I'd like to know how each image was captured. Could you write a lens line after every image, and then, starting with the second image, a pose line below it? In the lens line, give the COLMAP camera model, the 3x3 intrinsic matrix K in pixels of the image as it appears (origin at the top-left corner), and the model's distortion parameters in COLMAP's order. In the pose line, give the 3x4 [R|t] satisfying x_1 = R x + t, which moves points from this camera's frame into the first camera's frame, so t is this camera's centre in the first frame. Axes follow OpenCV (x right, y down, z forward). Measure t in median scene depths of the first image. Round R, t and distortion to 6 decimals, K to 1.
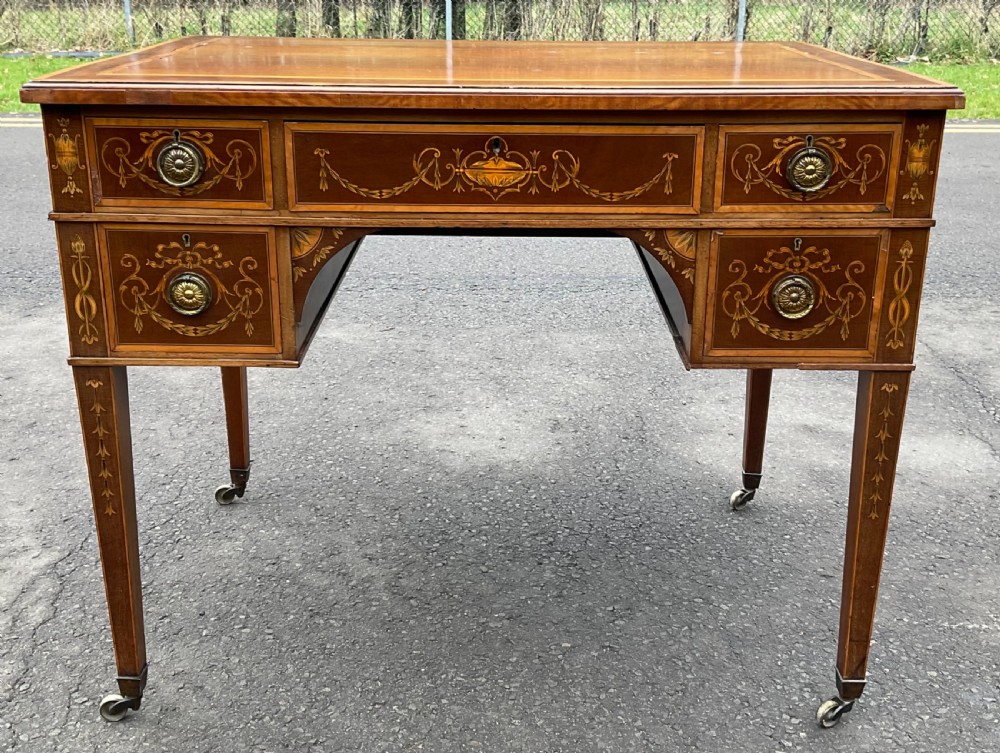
lens RADIAL K [[1082.4, 0, 504.8], [0, 1082.4, 313.4], [0, 0, 1]] dist [0.140526, -0.327778]
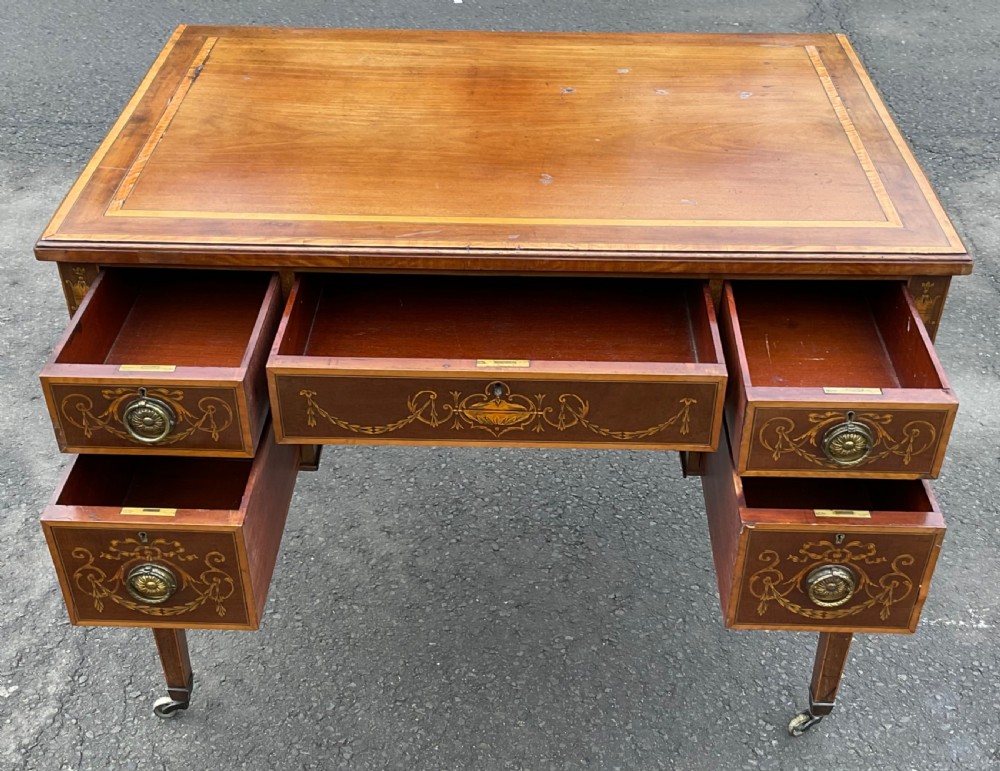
lens RADIAL K [[1201.3, 0, 500.0], [0, 1201.3, 385.5], [0, 0, 1]] dist [0.140738, -0.338307]
pose [[0.999610, 0.013339, -0.024554, 0.017381], [-0.004912, 0.948904, 0.315527, -0.411132], [0.027508, -0.315283, 0.948599, -0.090100]]
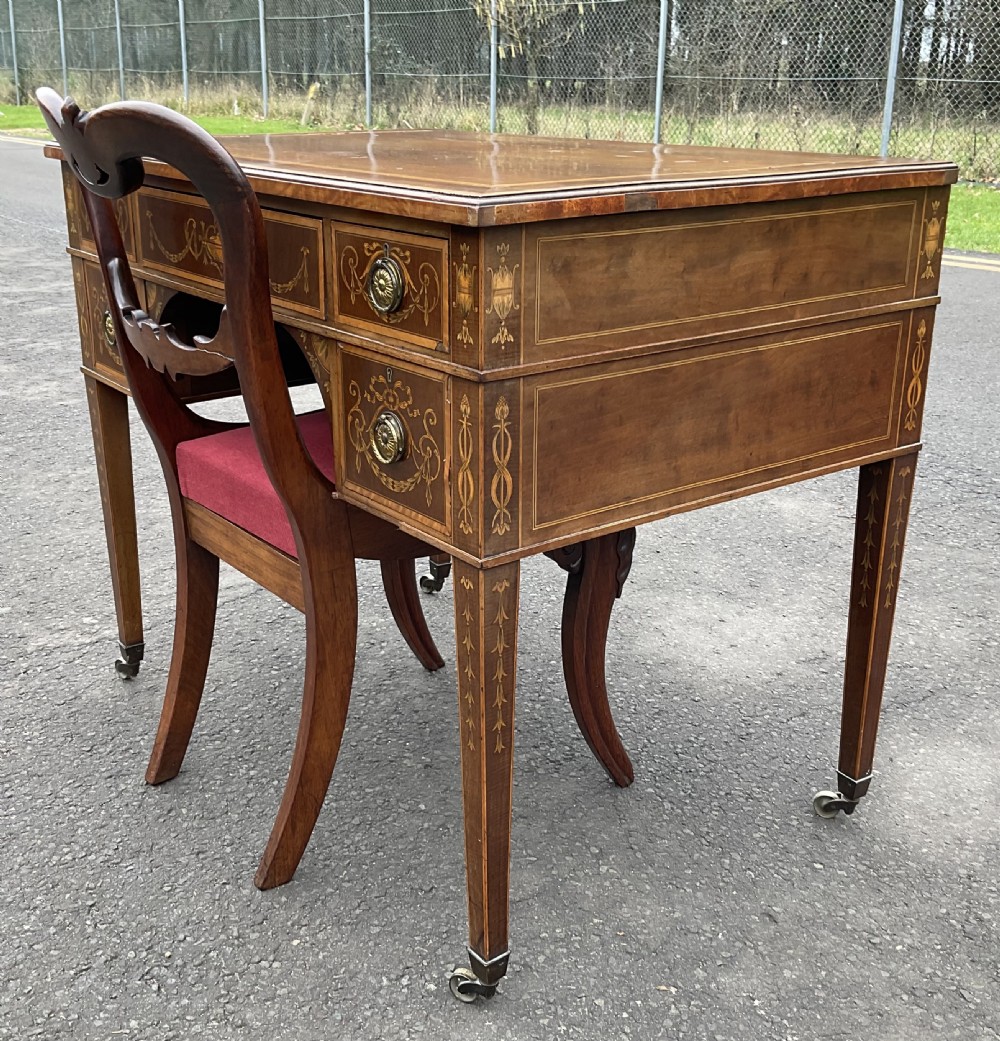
lens RADIAL K [[1268.2, 0, 488.0], [0, 1268.2, 520.1], [0, 0, 1]] dist [0.139595, -0.322798]
pose [[0.600889, 0.259701, -0.755968, 1.069777], [-0.246303, 0.959888, 0.133978, -0.104575], [0.760439, 0.105691, 0.640751, 0.435555]]
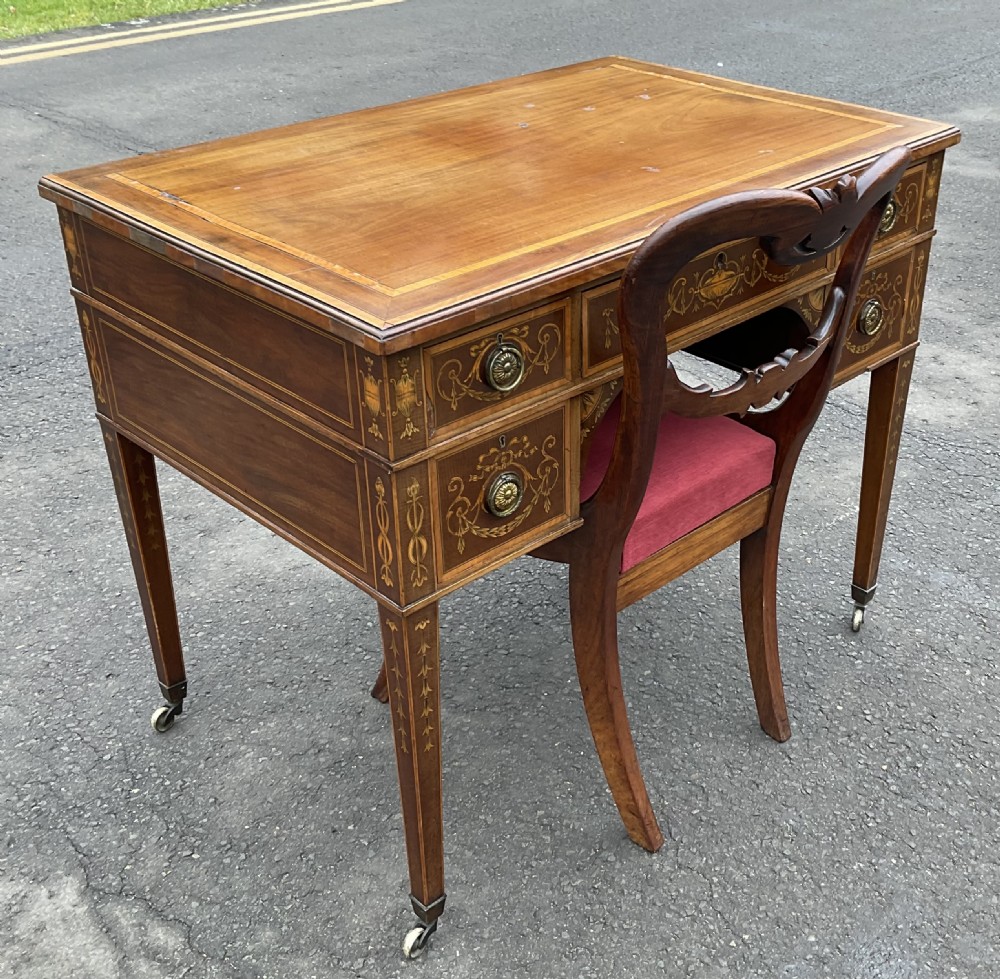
lens RADIAL K [[1311.7, 0, 605.7], [0, 1311.7, 497.8], [0, 0, 1]] dist [0.093076, -0.130931]
pose [[0.692312, -0.365109, 0.622414, -0.933884], [0.221706, 0.928453, 0.298029, -0.333014], [-0.686695, -0.068336, 0.723726, 0.120513]]
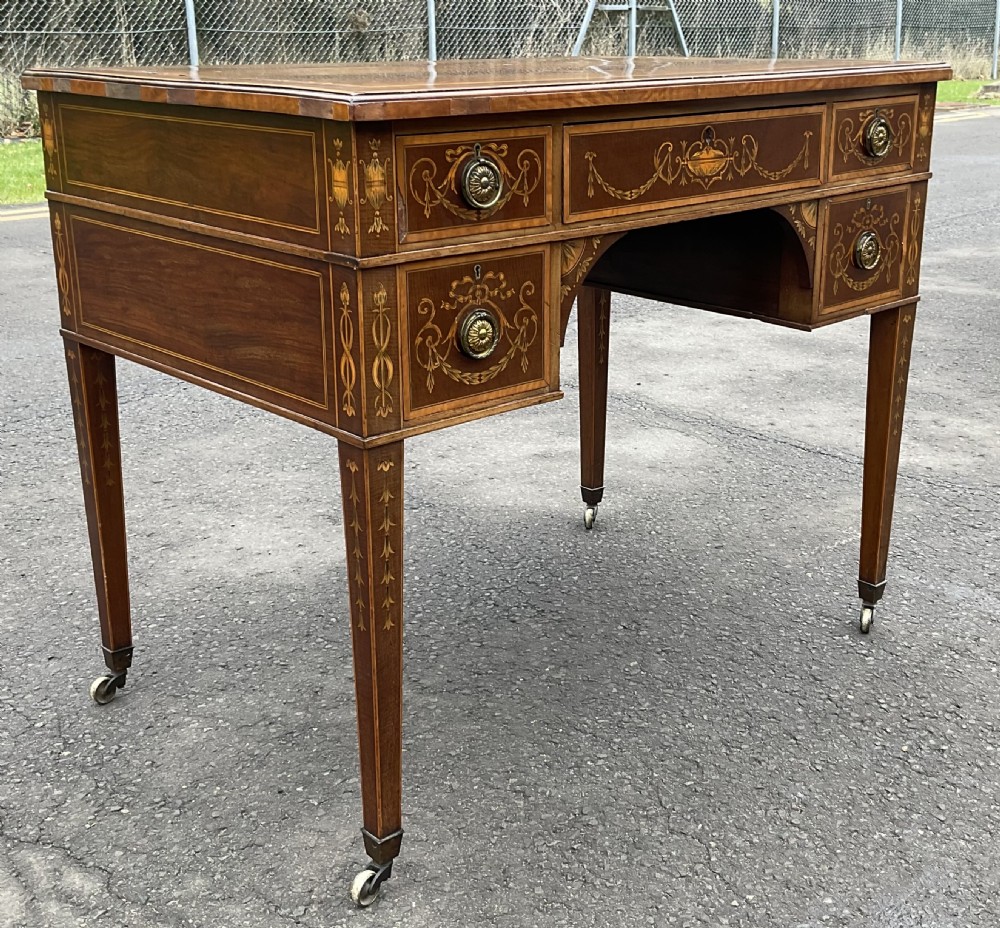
lens RADIAL K [[1331.6, 0, 535.9], [0, 1331.6, 437.4], [0, 0, 1]] dist [0.083738, -0.102452]
pose [[0.721812, -0.216495, 0.657357, -0.975807], [0.221371, 0.972138, 0.077089, -0.009794], [-0.655731, 0.089876, 0.749626, 0.176042]]
